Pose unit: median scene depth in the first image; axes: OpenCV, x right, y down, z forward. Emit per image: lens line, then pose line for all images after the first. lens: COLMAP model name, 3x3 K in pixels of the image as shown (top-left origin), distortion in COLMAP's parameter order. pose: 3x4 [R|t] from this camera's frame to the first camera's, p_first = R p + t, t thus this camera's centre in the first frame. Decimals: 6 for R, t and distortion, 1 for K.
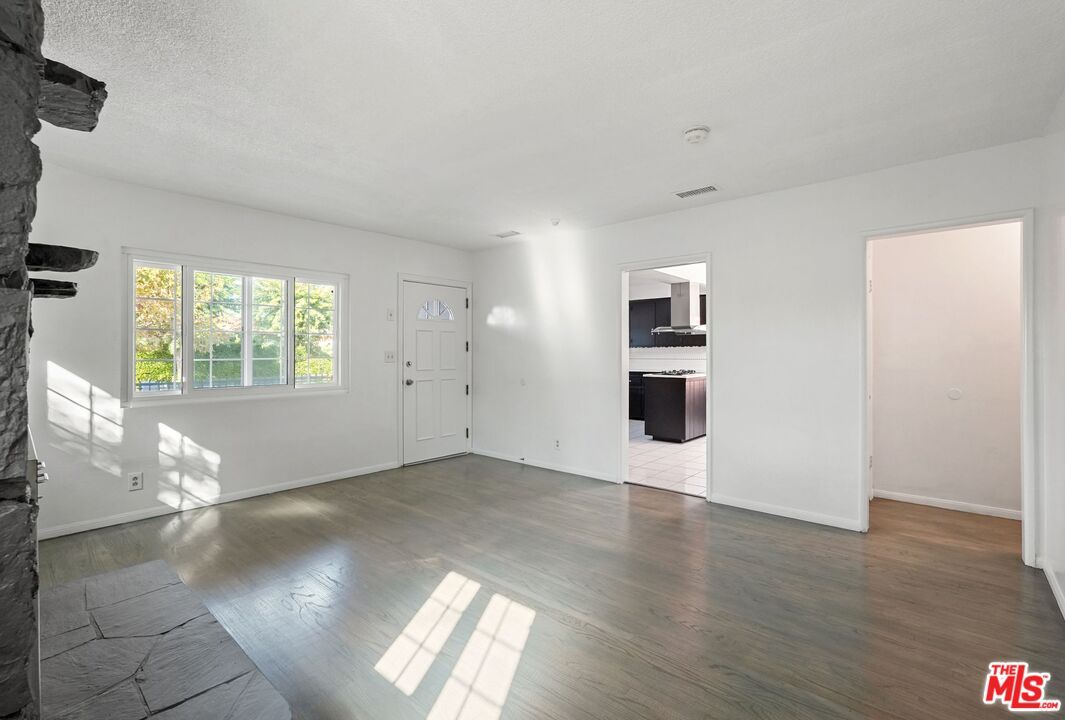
lens RADIAL K [[481.9, 0, 530.7], [0, 481.9, 355.0], [0, 0, 1]] dist [-0.002682, 0.001477]
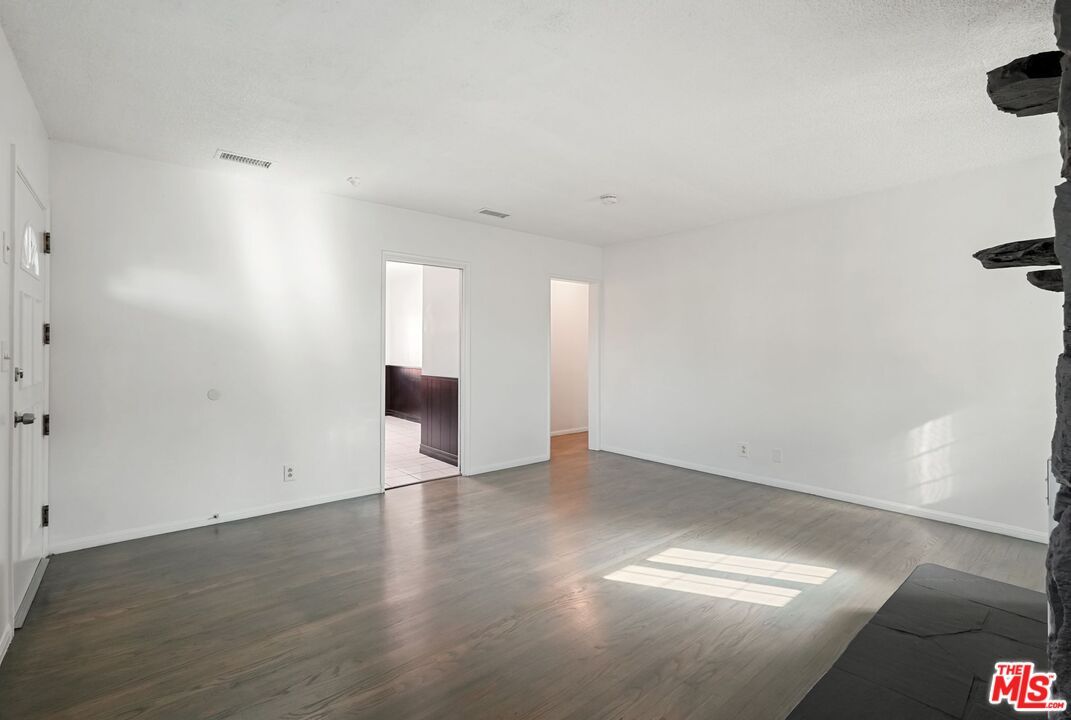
lens RADIAL K [[484.6, 0, 526.5], [0, 484.6, 345.4], [0, 0, 1]] dist [-0.002682, 0.001477]
pose [[0.163597, 0.005824, 0.986510, -1.074128], [0.001089, 0.999981, -0.006084, -0.004871], [-0.986527, 0.002069, 0.163588, 0.936518]]
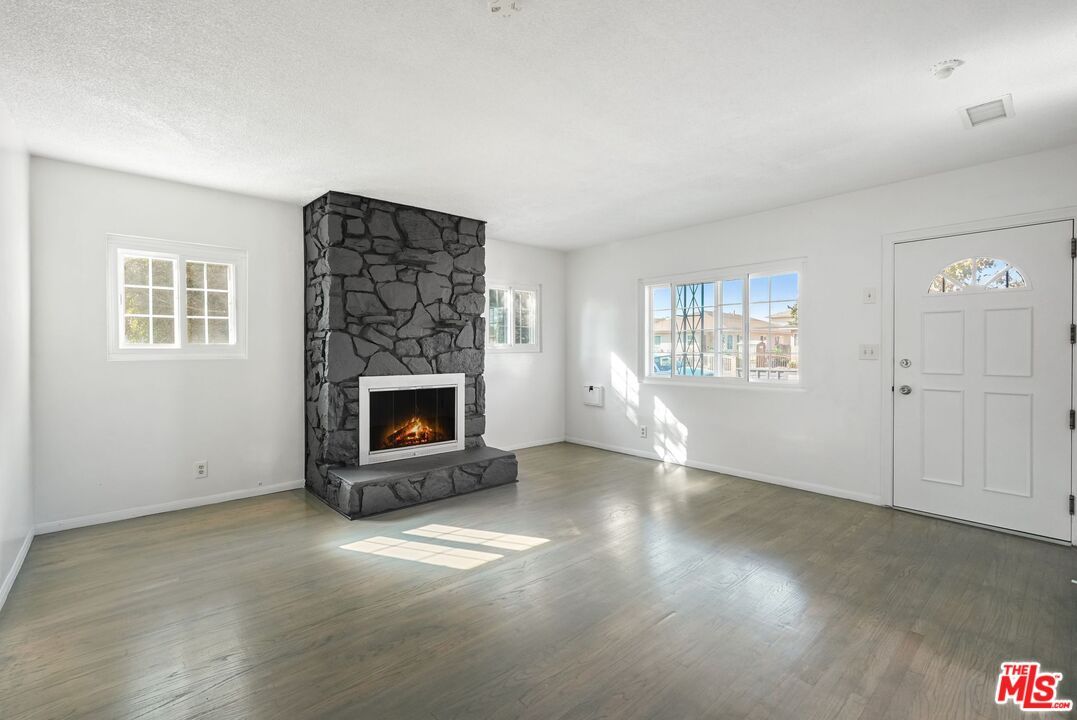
lens RADIAL K [[479.2, 0, 532.3], [0, 479.2, 354.8], [0, 0, 1]] dist [-0.018514, 0.003745]
pose [[-0.133337, 0.007720, -0.991041, 0.894629], [-0.002314, 0.999965, 0.008101, 0.005429], [0.991068, 0.003373, -0.133315, 1.041231]]
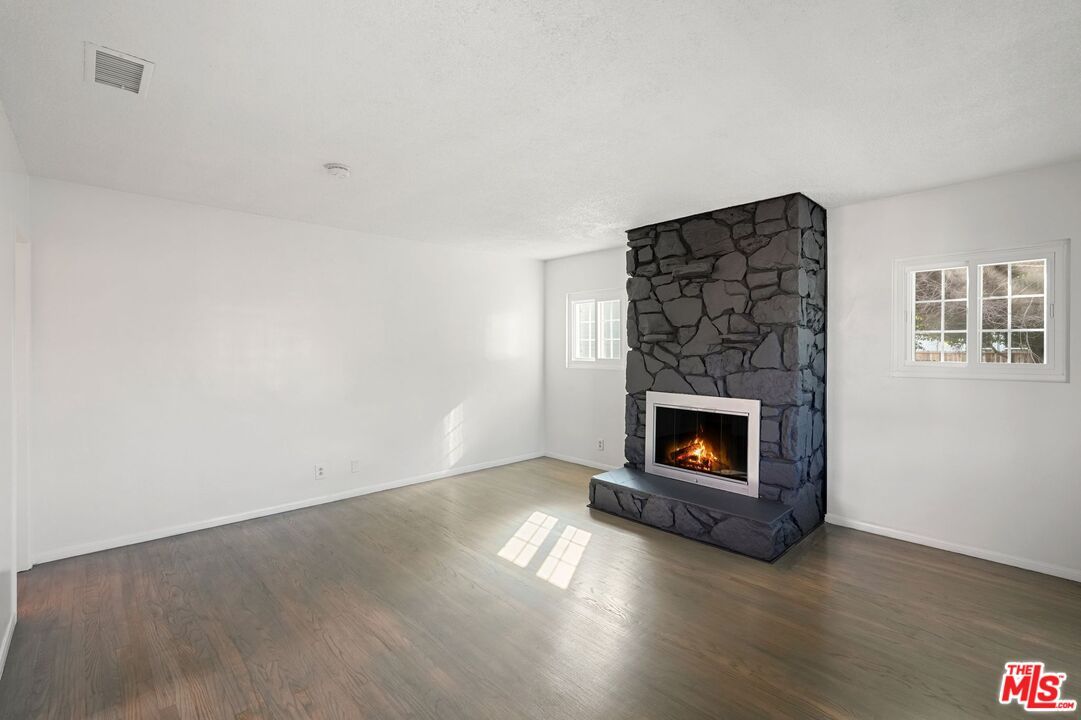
lens RADIAL K [[481.0, 0, 539.5], [0, 481.0, 349.9], [0, 0, 1]] dist [-0.018514, 0.003745]
pose [[-0.995097, -0.004885, 0.098784, -0.197040], [-0.004109, 0.999959, 0.008057, -0.058419], [-0.098820, 0.007611, -0.995076, 1.889421]]
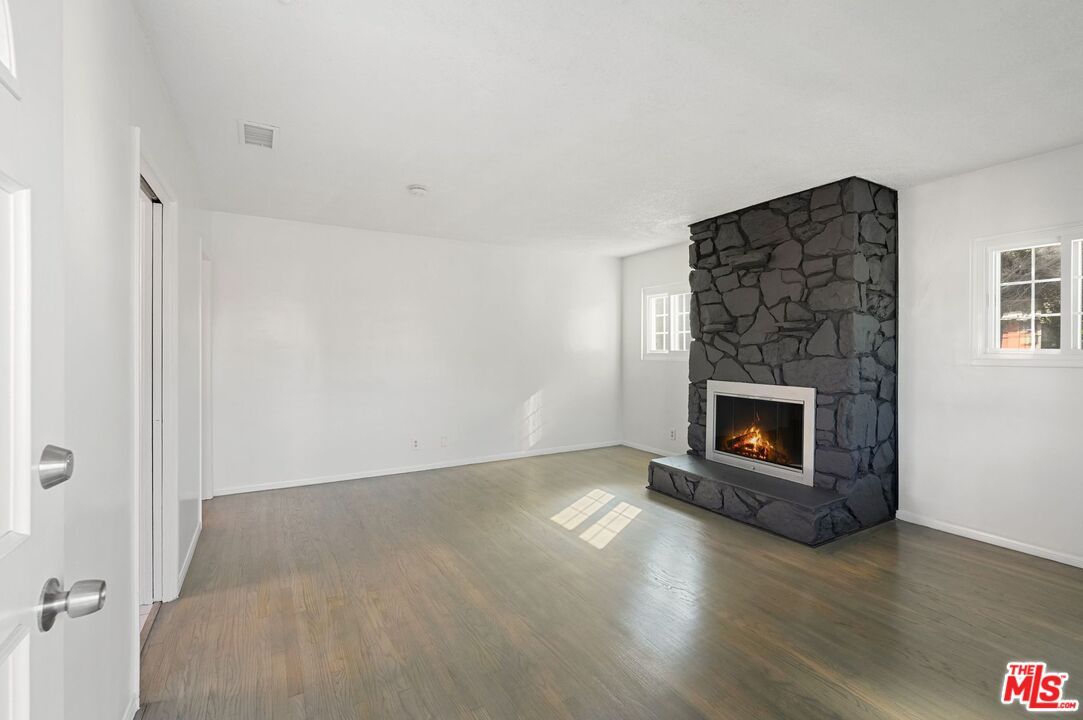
lens RADIAL K [[481.8, 0, 538.7], [0, 481.8, 348.6], [0, 0, 1]] dist [-0.018514, 0.003745]
pose [[-0.944739, -0.004389, 0.327794, -0.374122], [-0.002843, 0.999982, 0.005196, -0.026417], [-0.327811, 0.003977, -0.944735, 1.994878]]
